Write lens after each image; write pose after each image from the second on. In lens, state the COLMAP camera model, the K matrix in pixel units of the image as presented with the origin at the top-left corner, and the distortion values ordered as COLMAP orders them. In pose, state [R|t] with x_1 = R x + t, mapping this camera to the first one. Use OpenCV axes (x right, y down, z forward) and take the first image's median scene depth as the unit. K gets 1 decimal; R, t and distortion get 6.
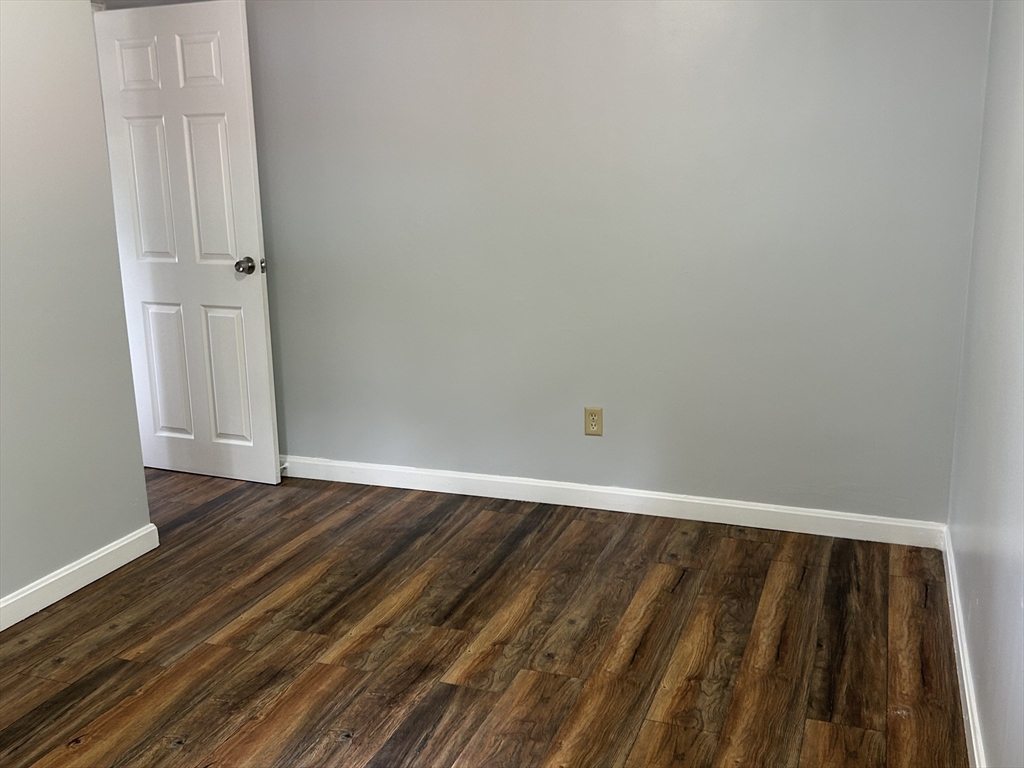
lens RADIAL K [[1009.5, 0, 512.0], [0, 1009.5, 384.0], [0, 0, 1]] dist [0.064920, -0.134905]
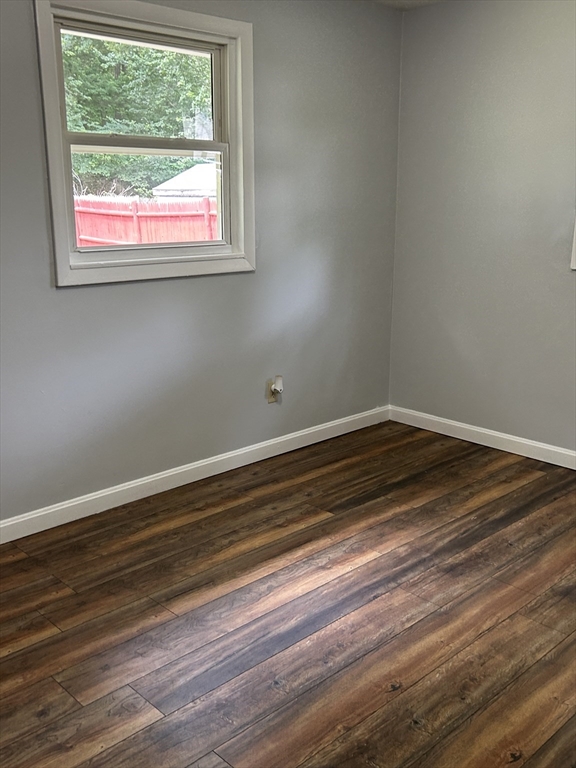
lens RADIAL K [[757.1, 0, 288.0], [0, 757.1, 384.0], [0, 0, 1]] dist [0.064920, -0.134905]
pose [[-0.897691, -0.094539, 0.430364, -0.436428], [0.112903, 0.894752, 0.432055, -0.284548], [-0.425915, 0.436442, -0.792537, 1.295997]]
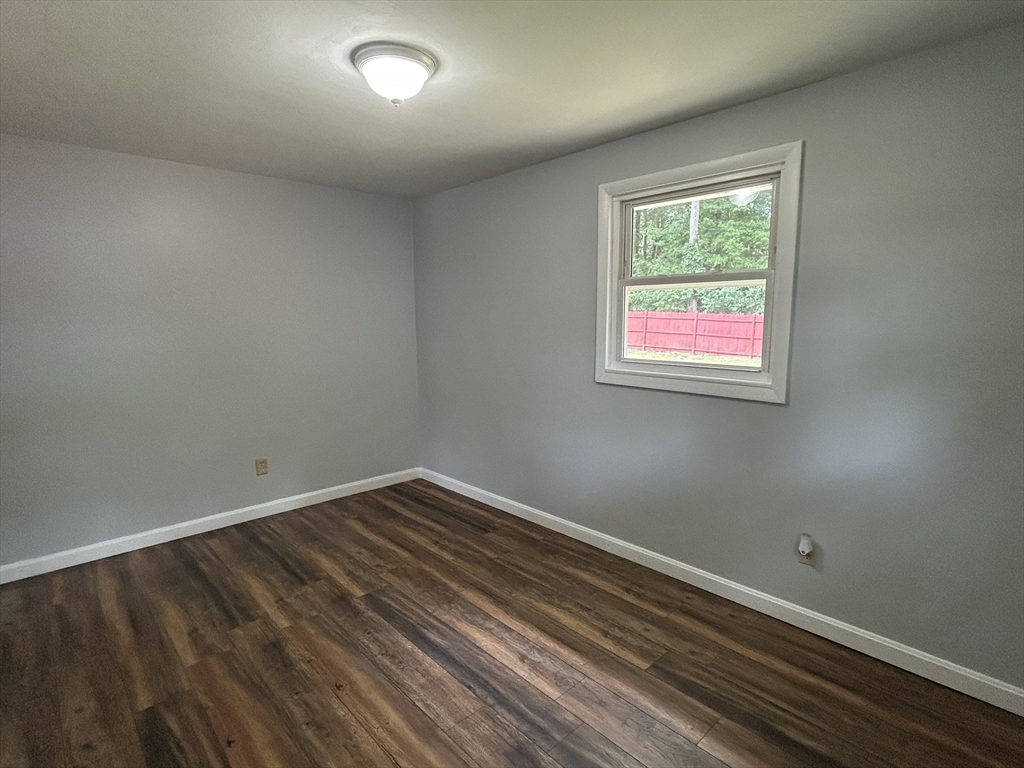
lens RADIAL K [[527.3, 0, 510.3], [0, 527.3, 385.5], [0, 0, 1]] dist [-0.005194, -0.000969]
pose [[0.452641, -0.111249, 0.884726, -0.694239], [0.202423, 0.979103, 0.019554, -0.042150], [-0.868413, 0.170238, 0.465701, 0.231275]]
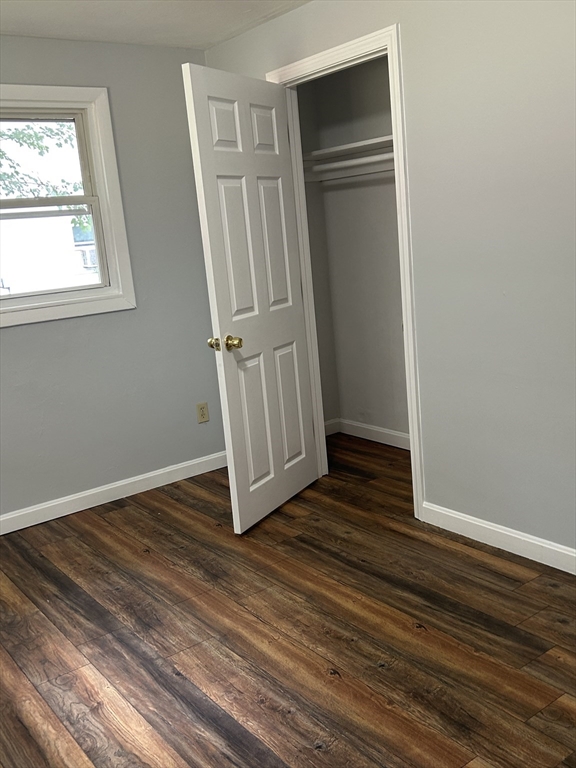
lens RADIAL K [[757.1, 0, 288.0], [0, 757.1, 384.0], [0, 0, 1]] dist [0.064920, -0.134905]
pose [[-0.543725, 0.235167, -0.805642, 0.349667], [-0.094251, 0.936757, 0.337049, -0.237263], [0.833954, 0.259195, -0.487173, 1.066404]]
